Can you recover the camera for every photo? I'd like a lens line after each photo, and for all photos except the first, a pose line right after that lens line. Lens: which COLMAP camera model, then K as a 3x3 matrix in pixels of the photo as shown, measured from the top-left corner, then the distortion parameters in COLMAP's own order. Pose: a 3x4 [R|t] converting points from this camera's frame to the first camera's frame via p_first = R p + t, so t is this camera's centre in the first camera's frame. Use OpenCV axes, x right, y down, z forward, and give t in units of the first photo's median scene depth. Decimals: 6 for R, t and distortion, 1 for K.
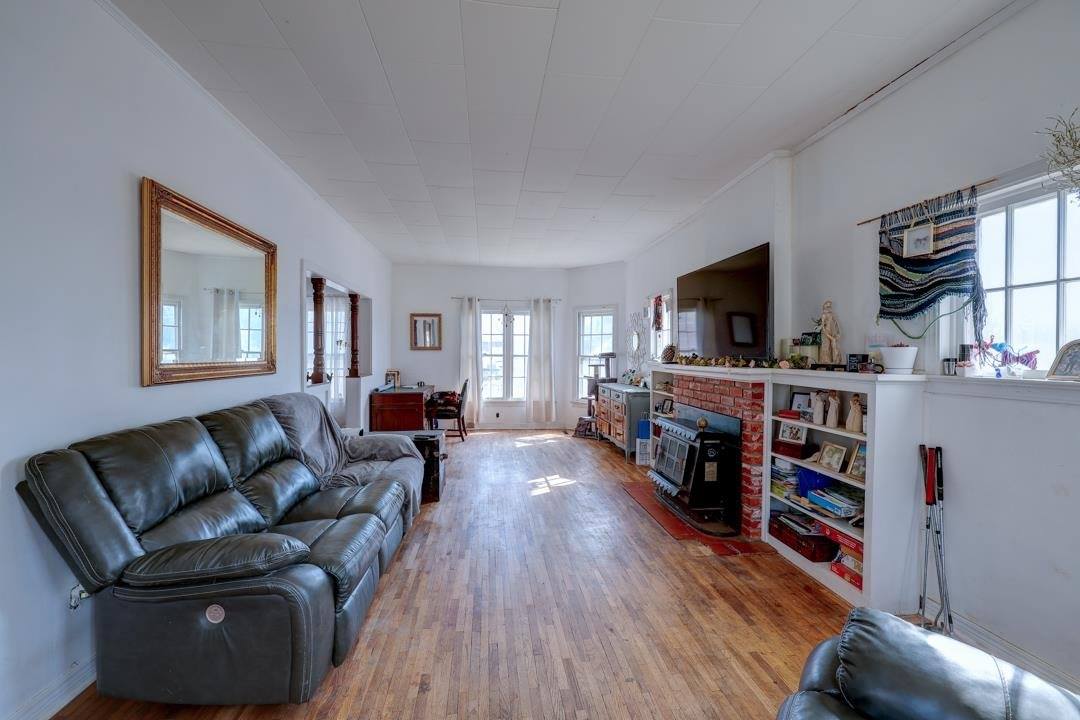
lens RADIAL K [[438.5, 0, 539.2], [0, 438.5, 357.5], [0, 0, 1]] dist [0.001893, -0.000163]
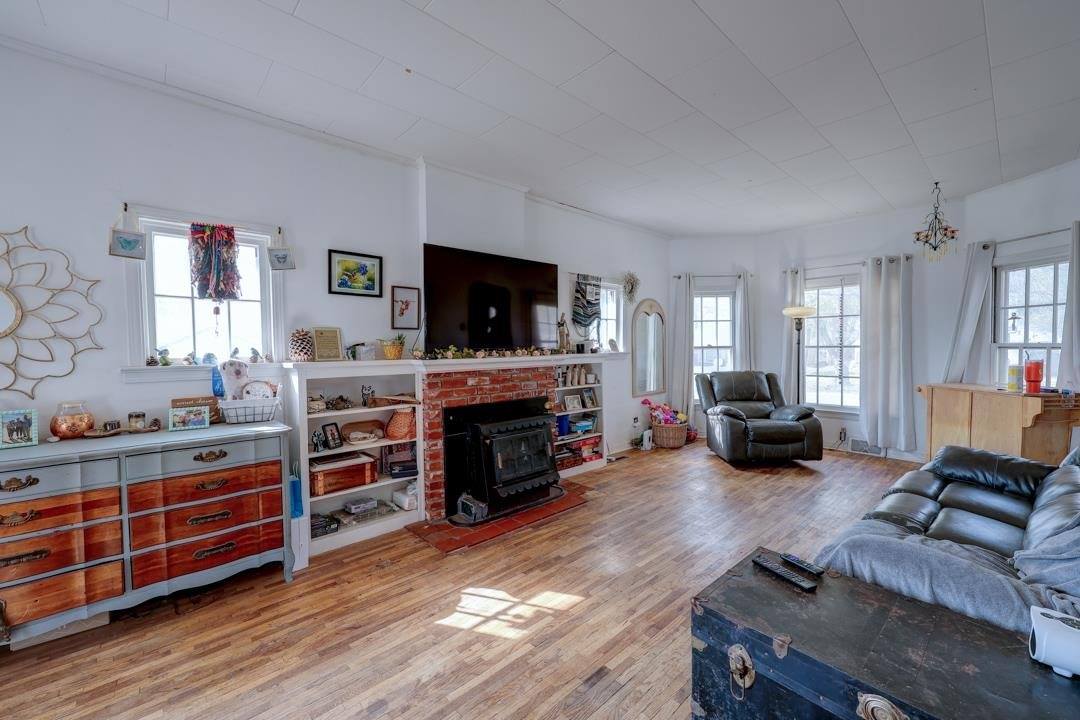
lens RADIAL K [[438.5, 0, 539.0], [0, 438.5, 358.0], [0, 0, 1]] dist [0.001893, -0.000163]
pose [[-0.582569, -0.022669, 0.812465, -0.556333], [0.015040, 0.999139, 0.038662, -0.018473], [-0.812642, 0.034742, -0.581726, 1.760849]]
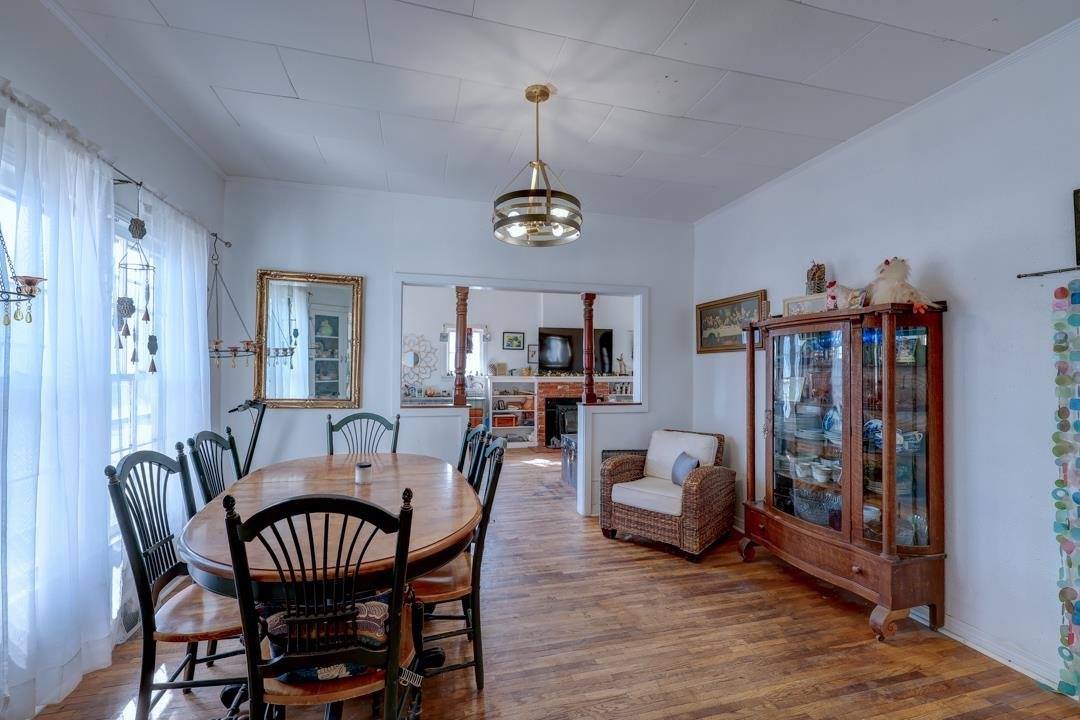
lens RADIAL K [[438.5, 0, 536.7], [0, 438.5, 363.1], [0, 0, 1]] dist [0.001893, -0.000163]
pose [[-0.145233, 0.005977, 0.989379, -2.048350], [0.003897, 0.999977, -0.005469, -0.041126], [-0.989390, 0.003061, -0.145253, 1.736899]]
